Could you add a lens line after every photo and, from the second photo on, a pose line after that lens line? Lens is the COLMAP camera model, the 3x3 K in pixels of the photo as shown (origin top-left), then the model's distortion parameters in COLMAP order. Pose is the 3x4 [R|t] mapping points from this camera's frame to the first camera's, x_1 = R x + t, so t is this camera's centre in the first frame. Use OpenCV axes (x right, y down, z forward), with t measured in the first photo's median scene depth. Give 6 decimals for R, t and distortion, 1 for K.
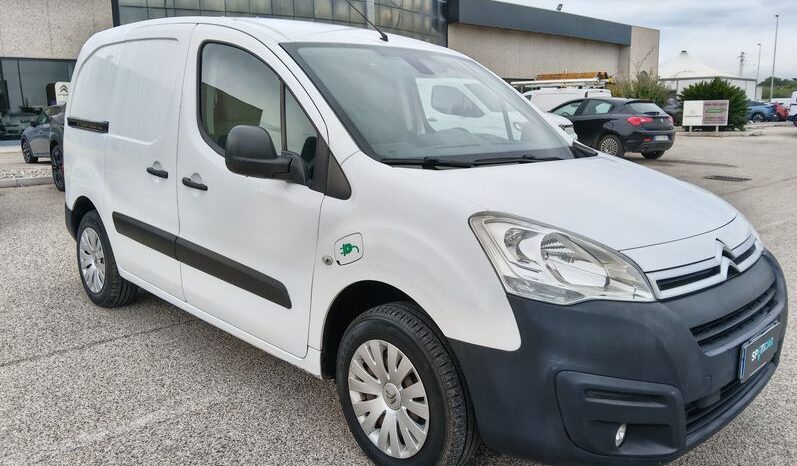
lens RADIAL K [[640.9, 0, 395.8], [0, 640.9, 235.3], [0, 0, 1]] dist [0.086896, -0.195594]
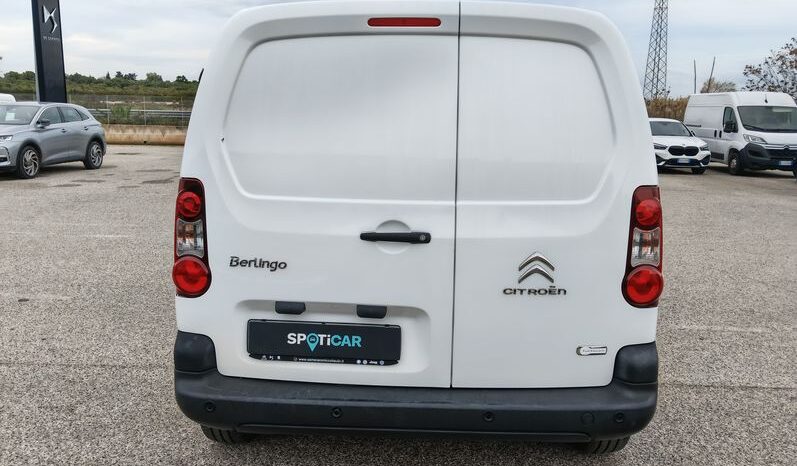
lens RADIAL K [[640.9, 0, 395.8], [0, 640.9, 235.3], [0, 0, 1]] dist [0.086896, -0.195594]
pose [[-0.686982, -0.152171, 0.710563, -1.214911], [0.121623, 0.939958, 0.318884, -0.535898], [-0.716425, 0.305488, -0.627226, 2.435498]]
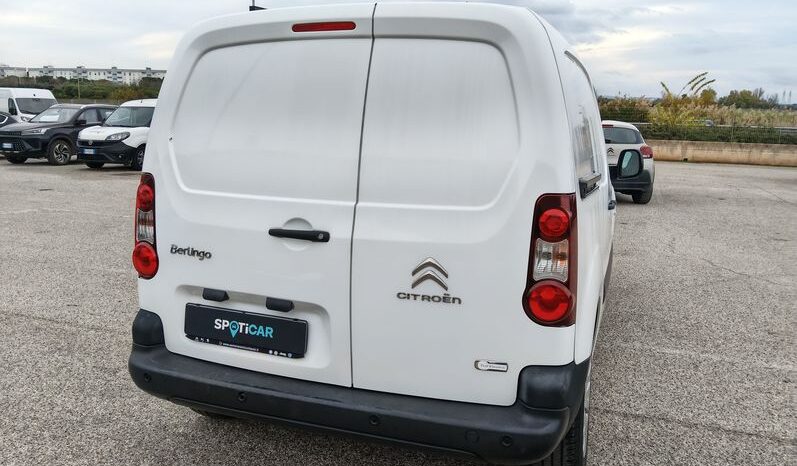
lens RADIAL K [[640.9, 0, 395.8], [0, 640.9, 235.3], [0, 0, 1]] dist [0.086896, -0.195594]
pose [[-0.431319, -0.175672, 0.884931, -1.431941], [0.157814, 0.951047, 0.265715, -0.478776], [-0.888290, 0.254262, -0.382481, 2.143876]]
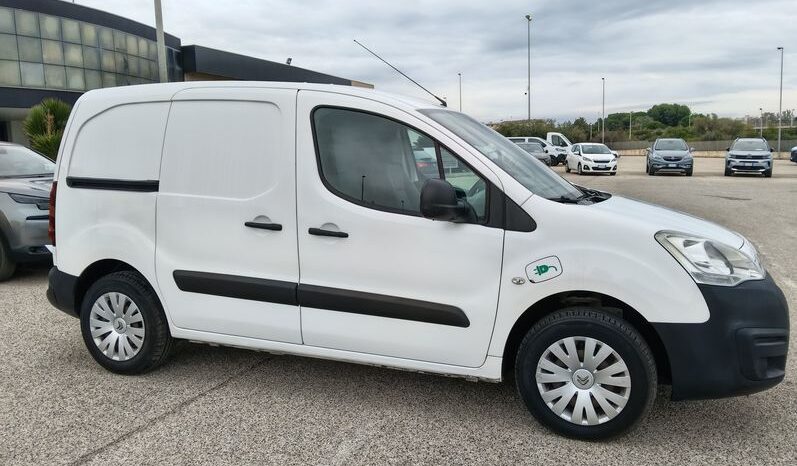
lens RADIAL K [[640.9, 0, 395.8], [0, 640.9, 235.3], [0, 0, 1]] dist [0.086896, -0.195594]
pose [[0.907140, -0.070271, 0.414921, -0.763067], [0.099384, 0.993844, -0.048967, -0.011267], [-0.408925, 0.085656, 0.908539, -0.050978]]
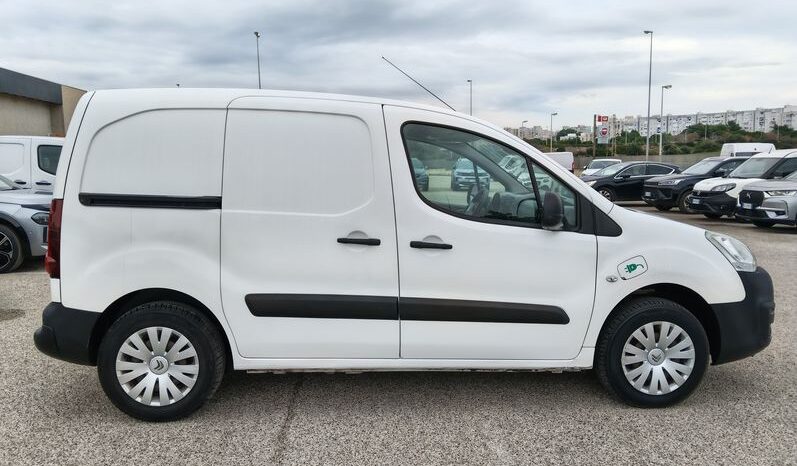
lens RADIAL K [[640.9, 0, 395.8], [0, 640.9, 235.3], [0, 0, 1]] dist [0.086896, -0.195594]
pose [[0.642817, -0.088376, 0.760905, -1.390449], [0.155208, 0.987746, -0.016398, -0.101439], [-0.750131, 0.128639, 0.648657, 0.363477]]
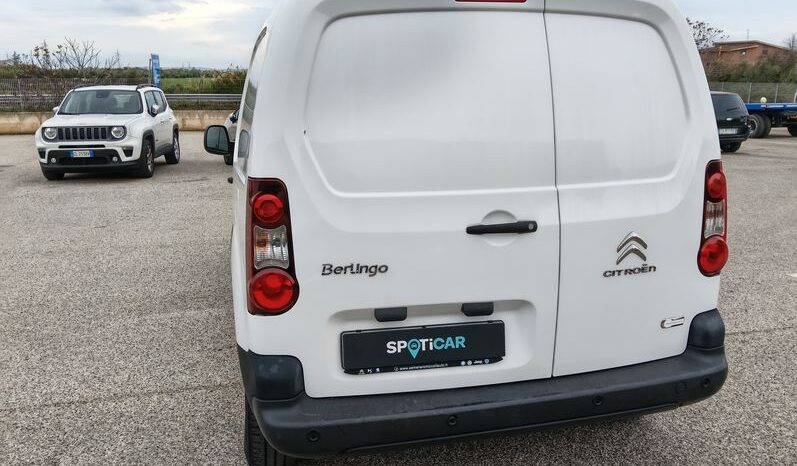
lens RADIAL K [[640.9, 0, 395.8], [0, 640.9, 235.3], [0, 0, 1]] dist [0.086896, -0.195594]
pose [[-0.863261, -0.112936, 0.491961, -0.914717], [0.096759, 0.919548, 0.380880, -0.570981], [-0.495397, 0.376401, -0.782882, 2.591015]]
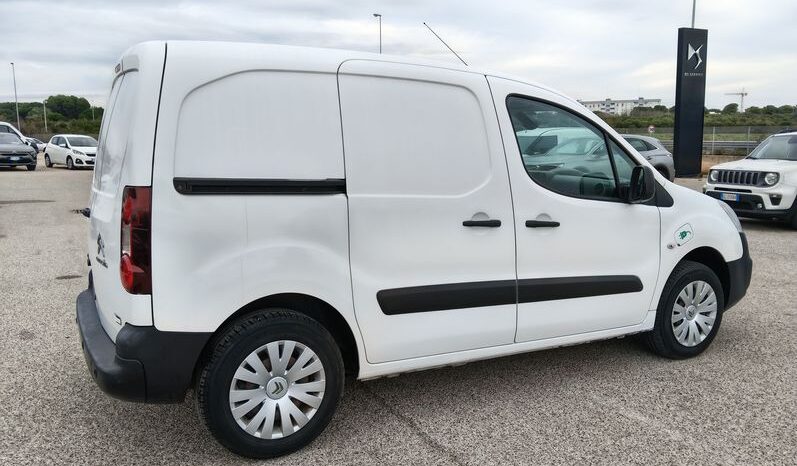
lens RADIAL K [[640.9, 0, 395.8], [0, 640.9, 235.3], [0, 0, 1]] dist [0.086896, -0.195594]
pose [[0.269401, -0.144328, 0.952152, -1.644404], [0.191510, 0.976988, 0.093907, -0.243236], [-0.943794, 0.157048, 0.290842, 1.062931]]
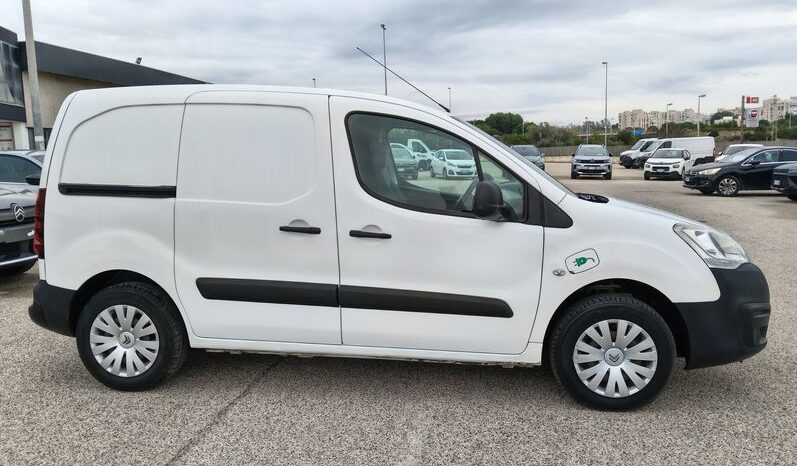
lens RADIAL K [[640.9, 0, 395.8], [0, 640.9, 235.3], [0, 0, 1]] dist [0.086896, -0.195594]
pose [[0.786726, -0.090790, 0.610589, -1.115956], [0.137431, 0.990061, -0.029860, -0.043479], [-0.601810, 0.107406, 0.791384, 0.088787]]
